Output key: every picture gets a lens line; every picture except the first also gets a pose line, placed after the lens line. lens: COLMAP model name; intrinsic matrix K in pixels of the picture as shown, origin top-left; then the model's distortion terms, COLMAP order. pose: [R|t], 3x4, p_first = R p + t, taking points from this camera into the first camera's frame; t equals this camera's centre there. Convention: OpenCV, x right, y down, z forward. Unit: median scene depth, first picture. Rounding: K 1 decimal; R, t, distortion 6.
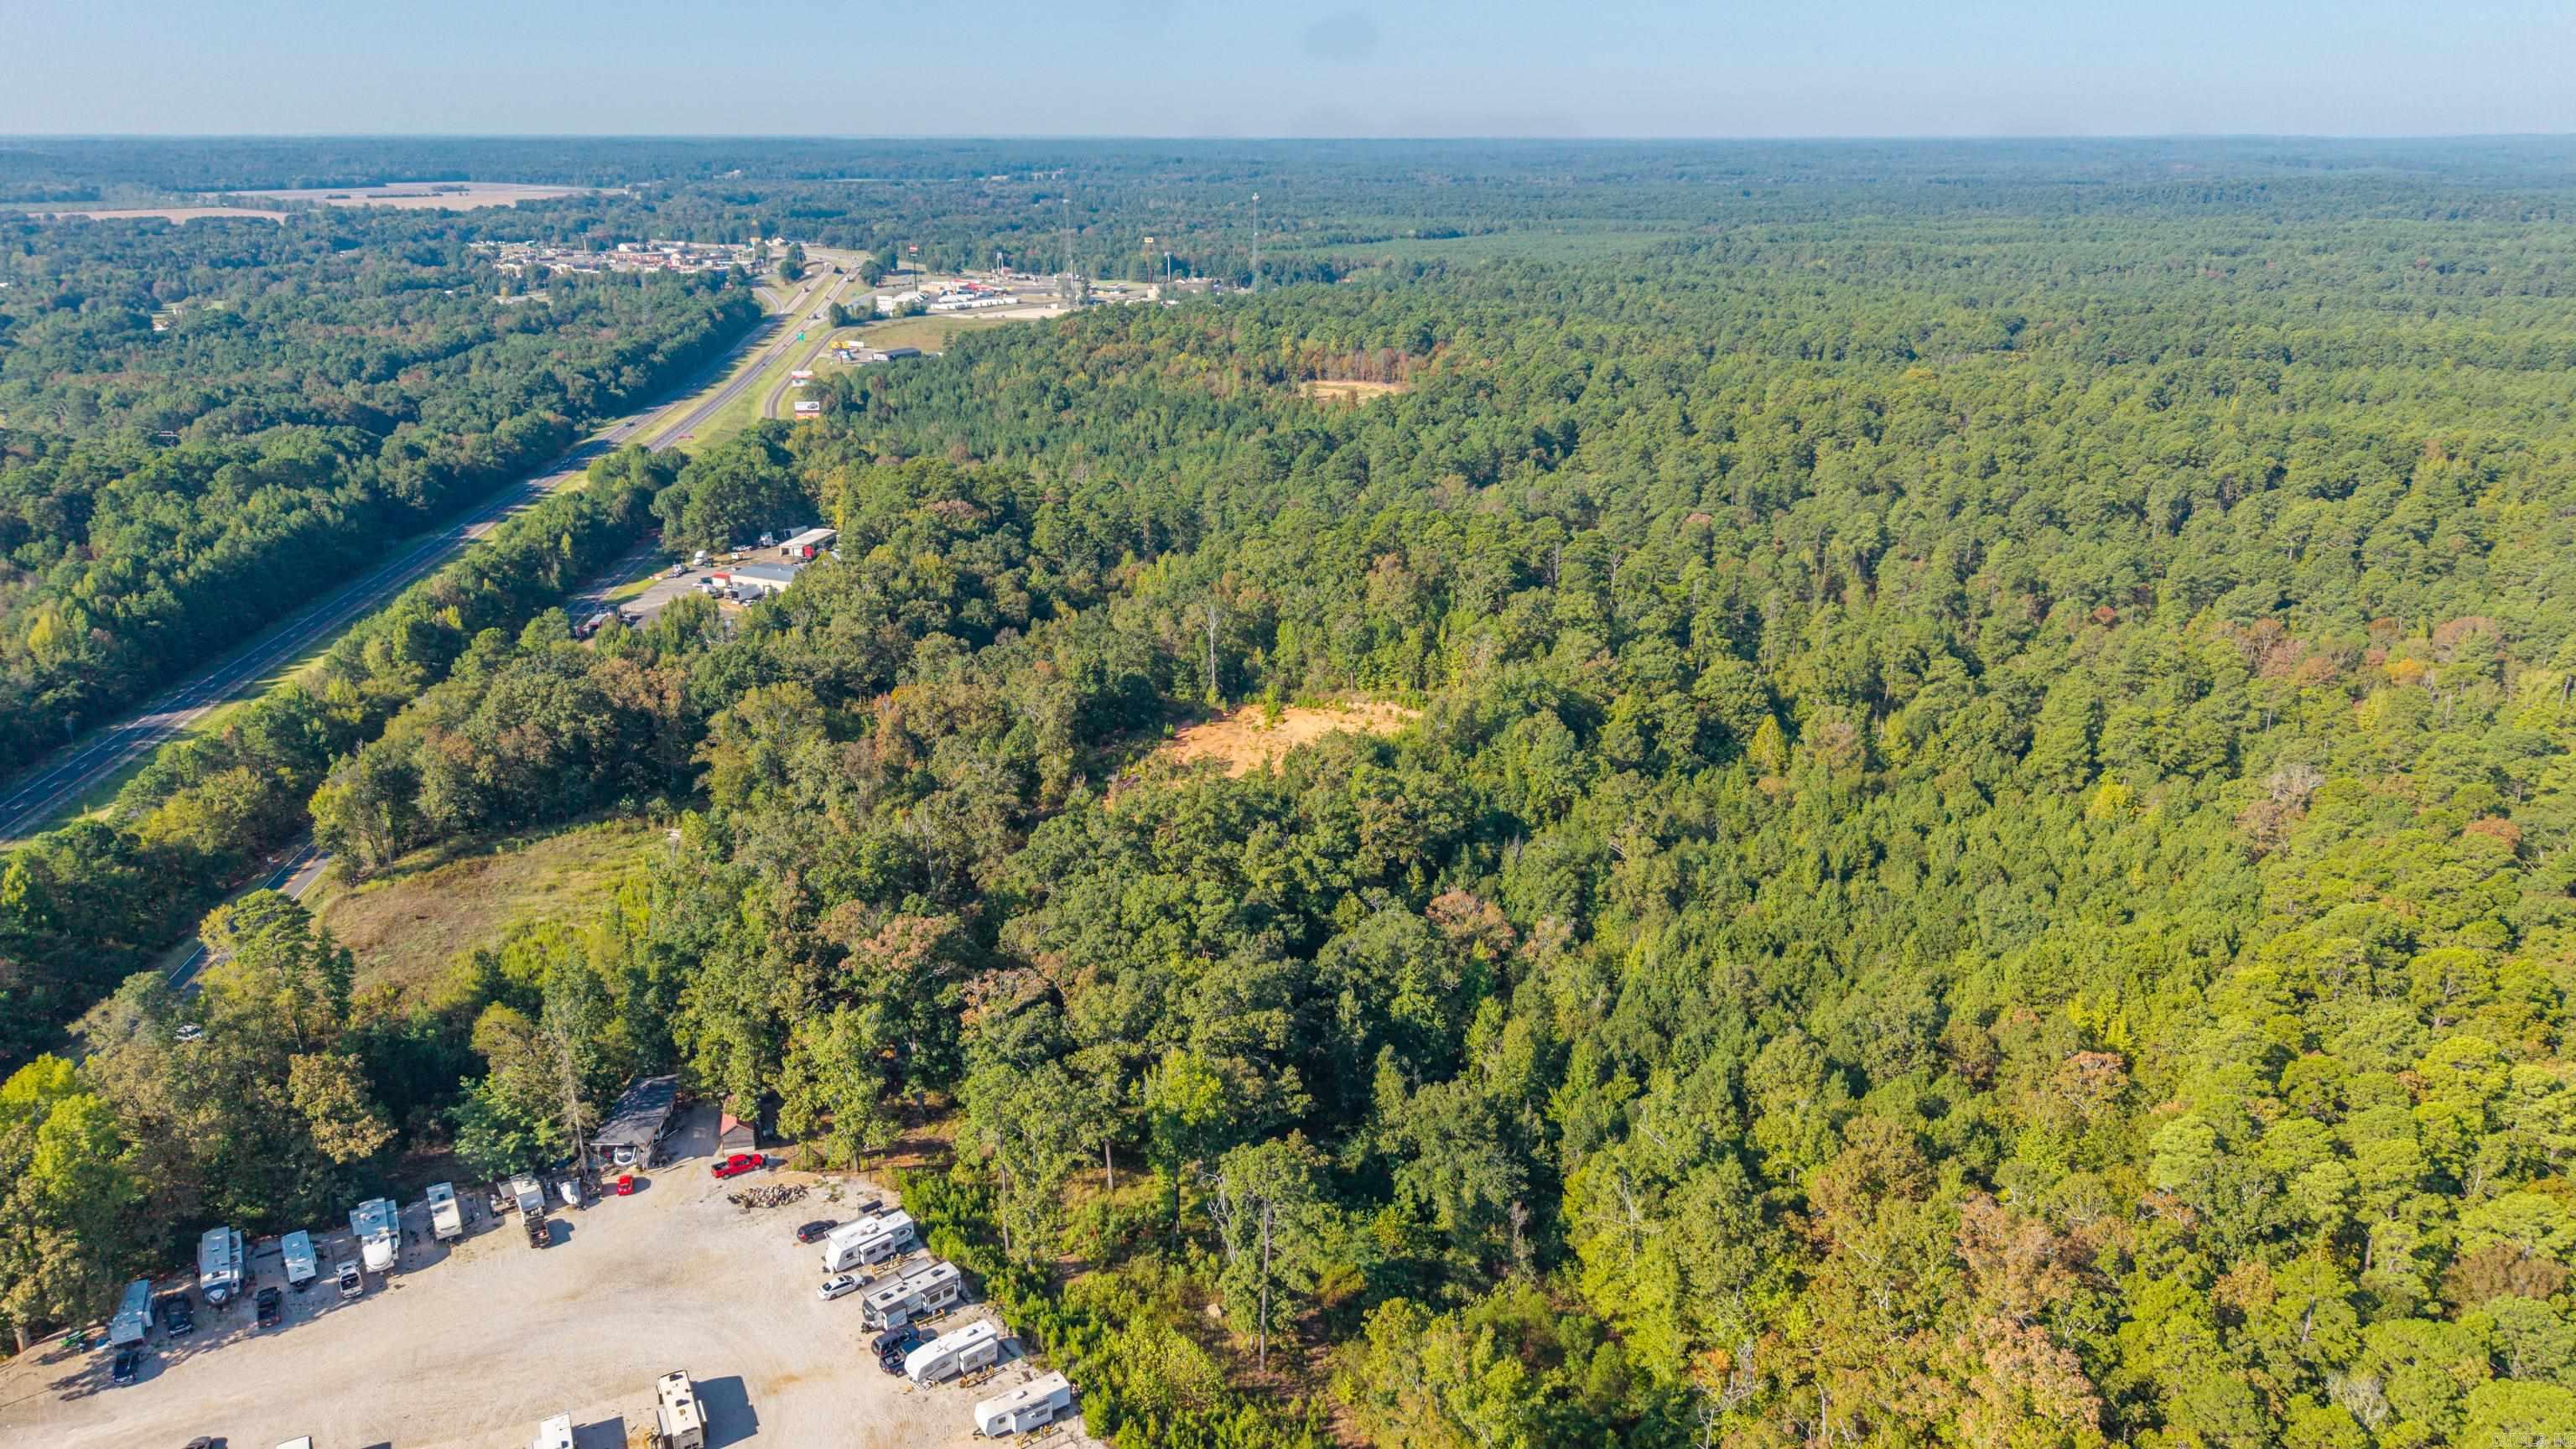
lens RADIAL K [[1898.0, 0, 1283.1], [0, 1898.0, 721.5], [0, 0, 1]] dist [0.016173, -0.019096]
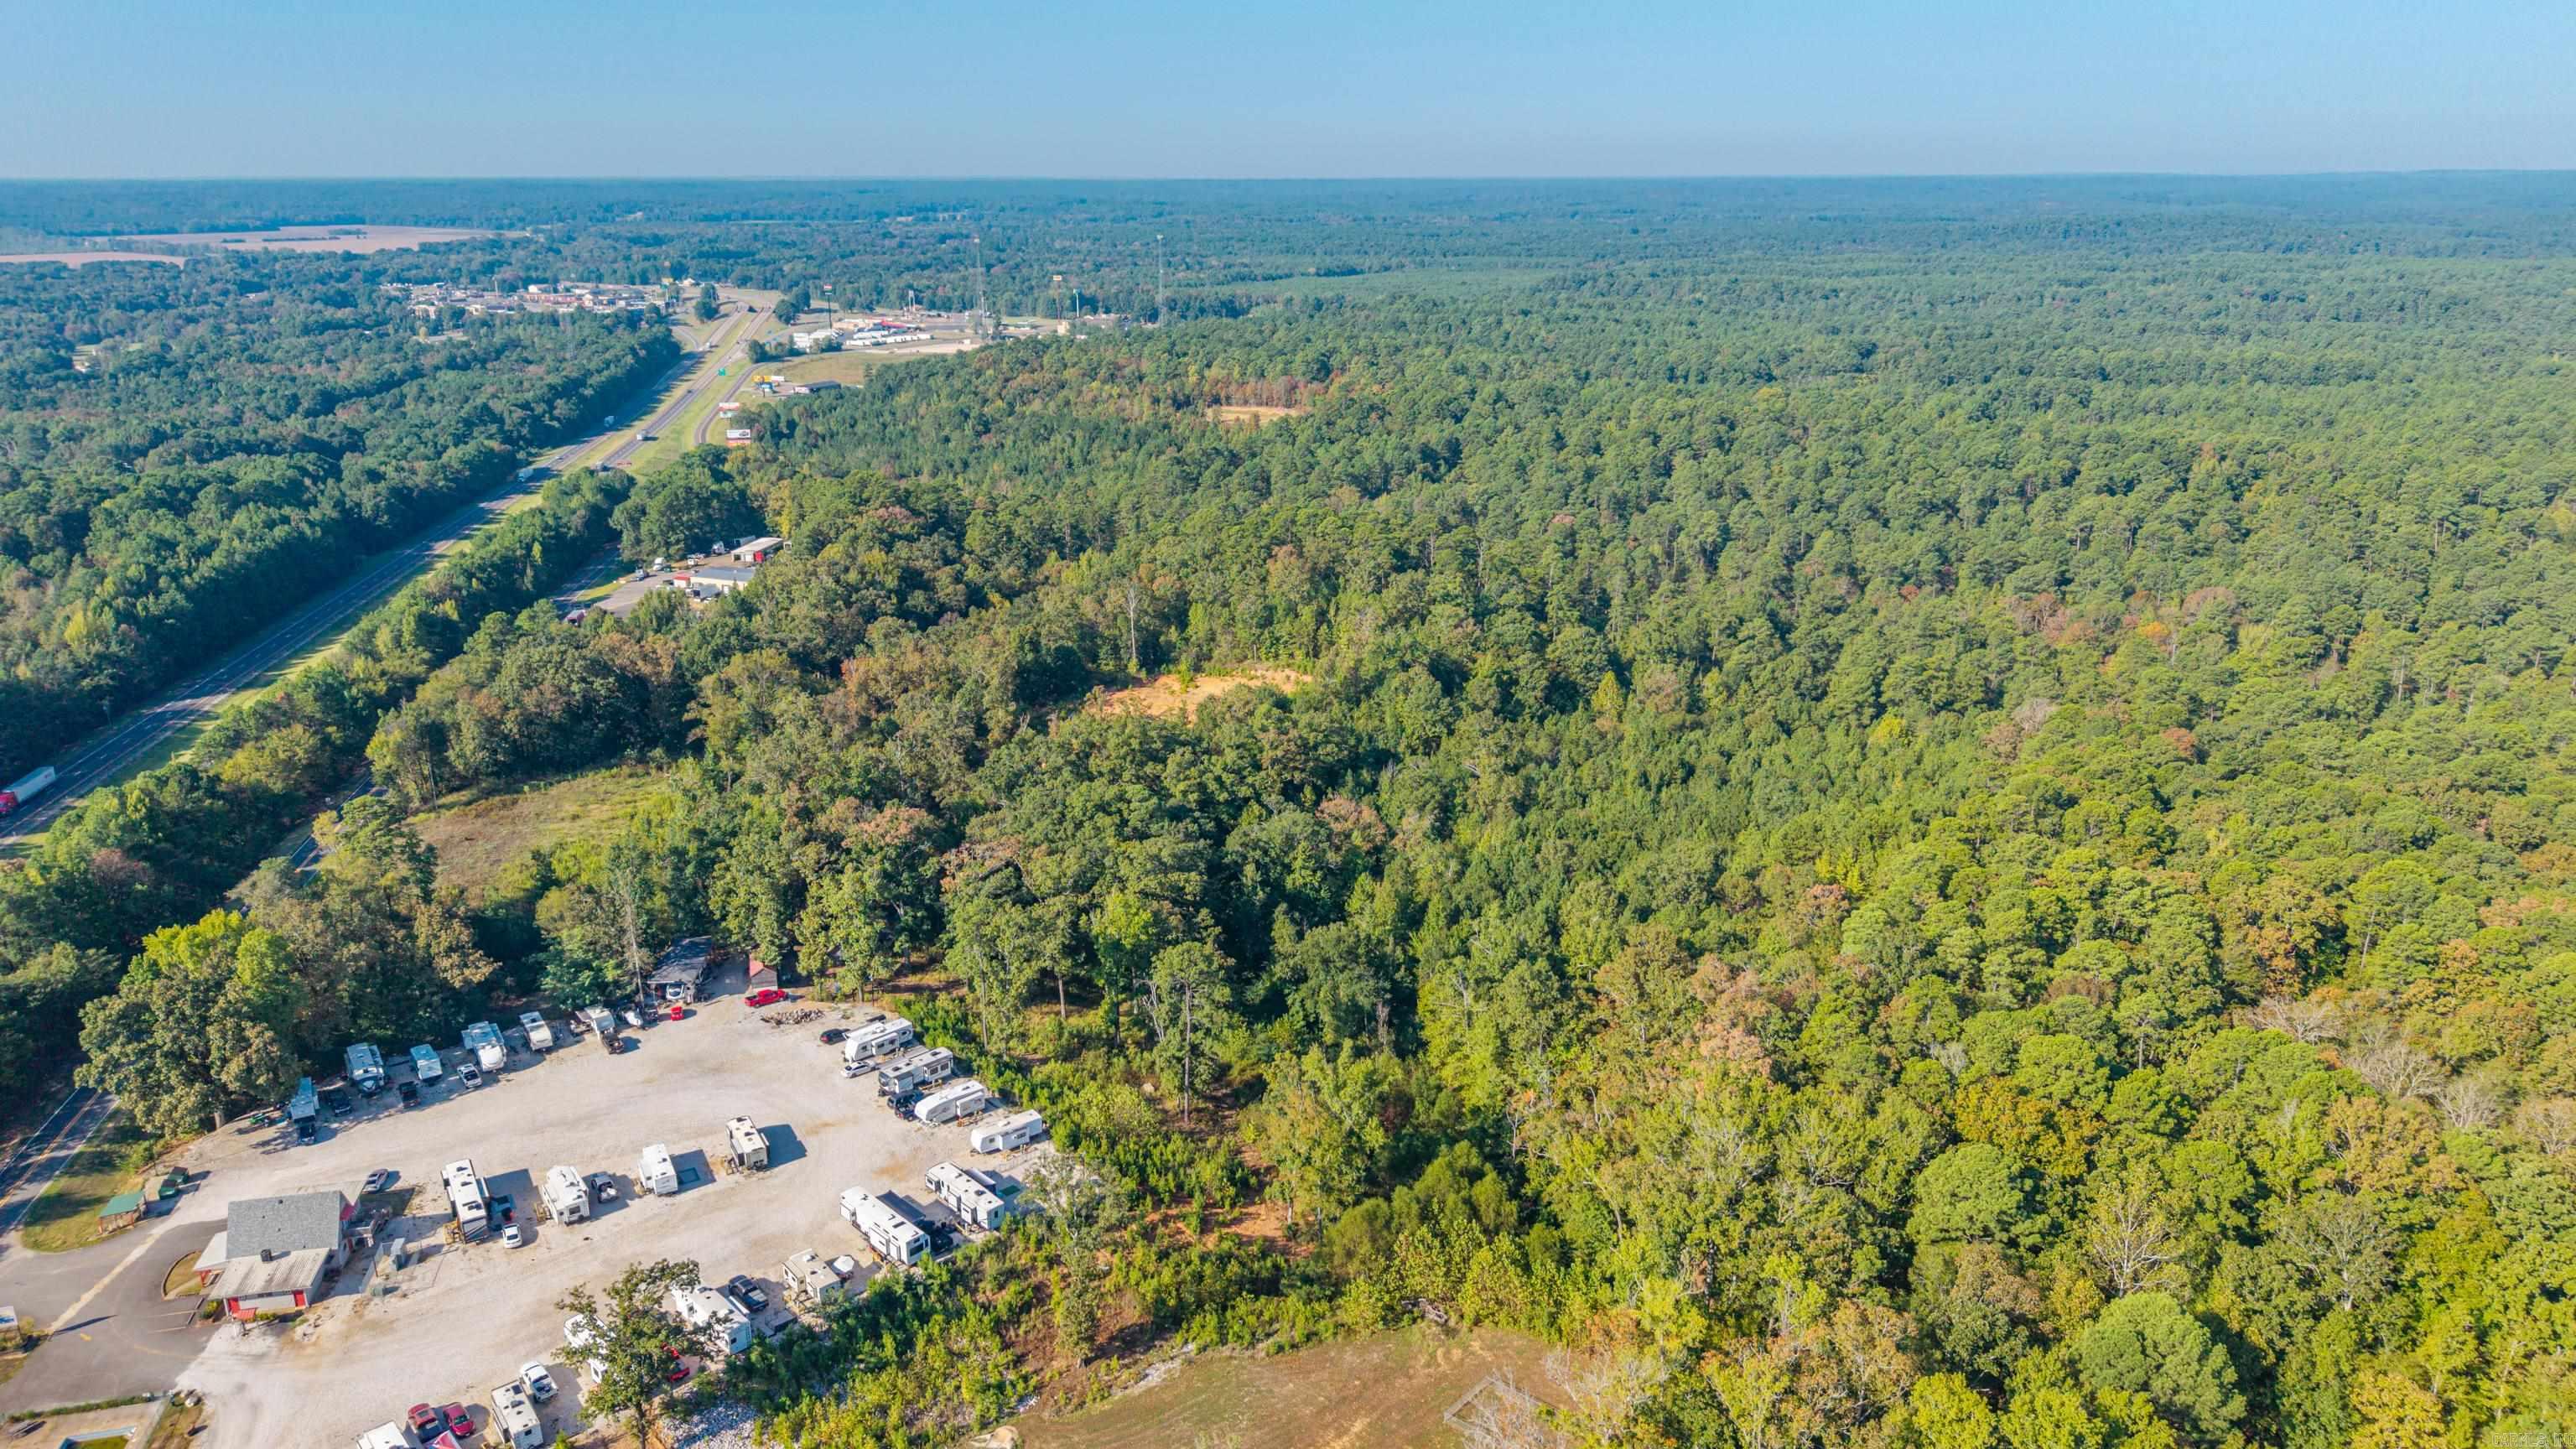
lens RADIAL K [[1898.0, 0, 1290.4], [0, 1898.0, 727.8], [0, 0, 1]] dist [0.016173, -0.019096]
pose [[0.998599, -0.017330, 0.050004, 0.000000], [0.018146, 0.999709, -0.015919, 0.042539], [-0.049714, 0.016804, 0.998622, -0.145564]]
